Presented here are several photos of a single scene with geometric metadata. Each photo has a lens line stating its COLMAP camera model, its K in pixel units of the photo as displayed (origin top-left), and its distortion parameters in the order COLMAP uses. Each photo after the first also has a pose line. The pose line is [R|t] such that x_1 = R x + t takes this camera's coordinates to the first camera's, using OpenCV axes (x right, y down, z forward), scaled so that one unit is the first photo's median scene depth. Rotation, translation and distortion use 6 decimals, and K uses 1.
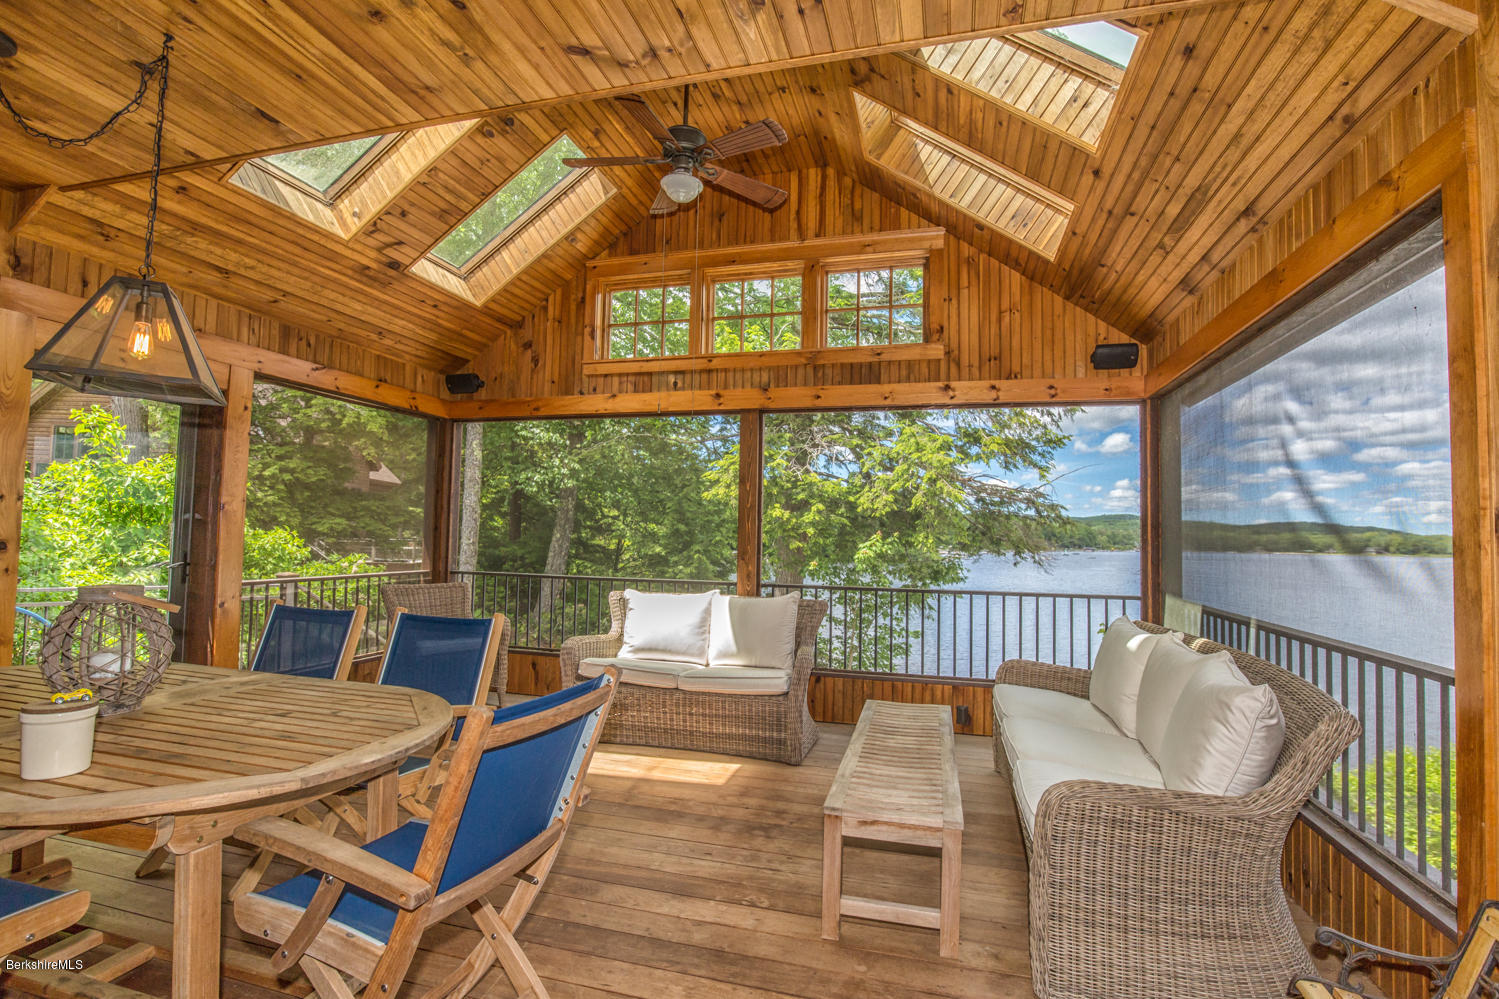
lens RADIAL K [[696.1, 0, 751.8], [0, 696.1, 502.3], [0, 0, 1]] dist [-0.039931, 0.007605]
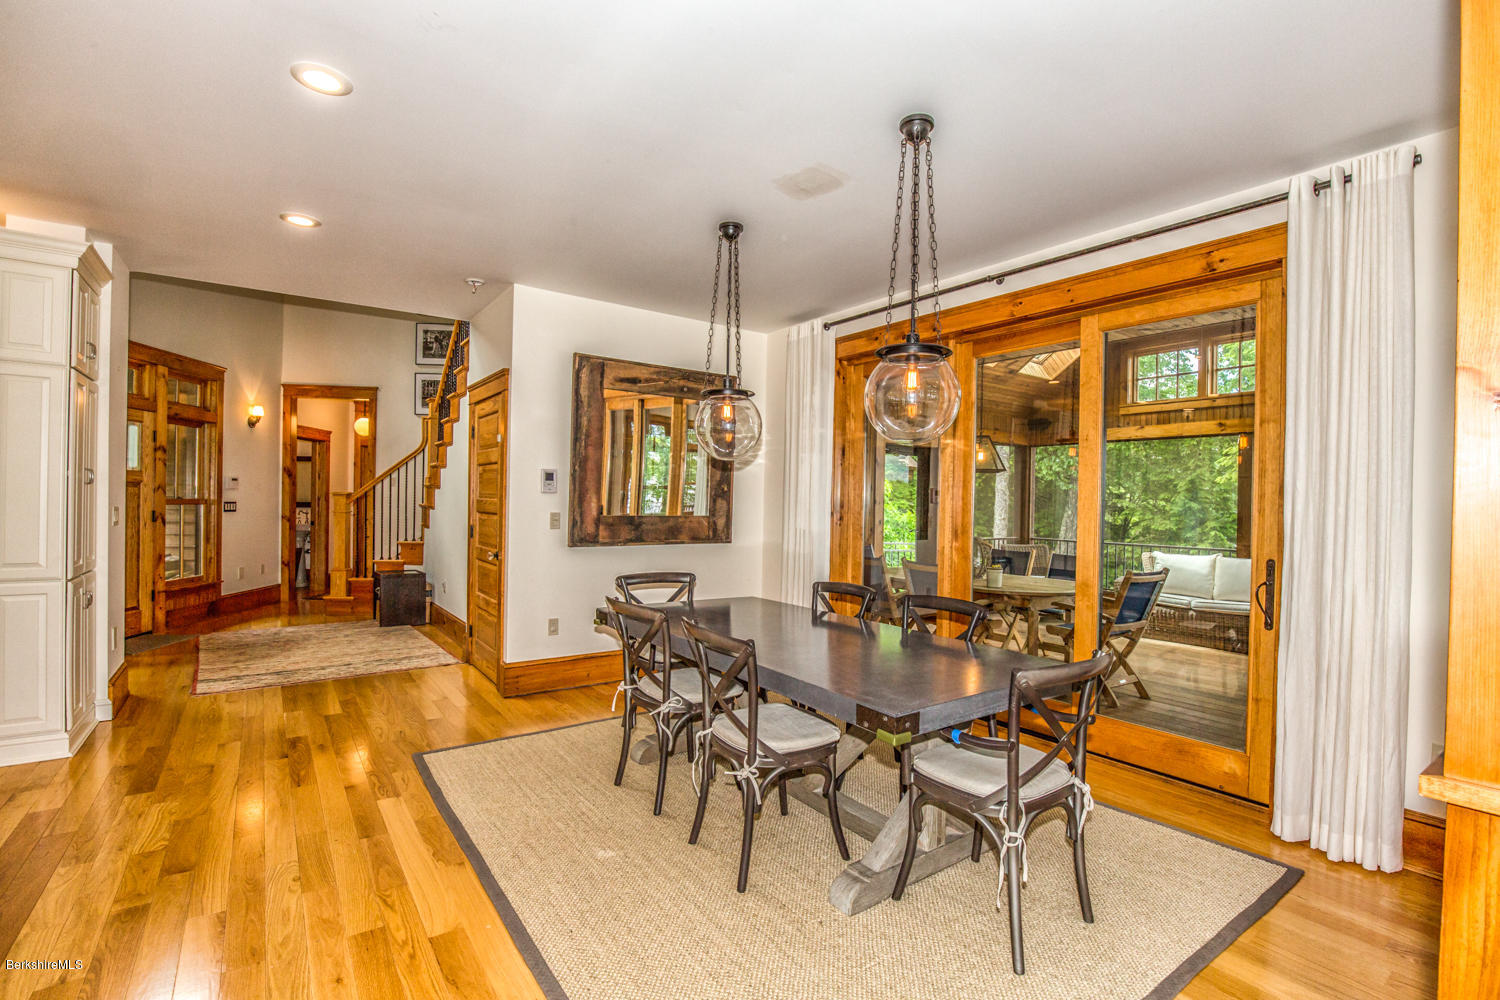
lens RADIAL K [[696.5, 0, 746.7], [0, 696.5, 506.9], [0, 0, 1]] dist [-0.039931, 0.007605]
pose [[0.777730, -0.000522, -0.628598, 0.077719], [0.028622, 0.998992, 0.034584, -0.053753], [0.627947, -0.044888, 0.776961, -0.741053]]
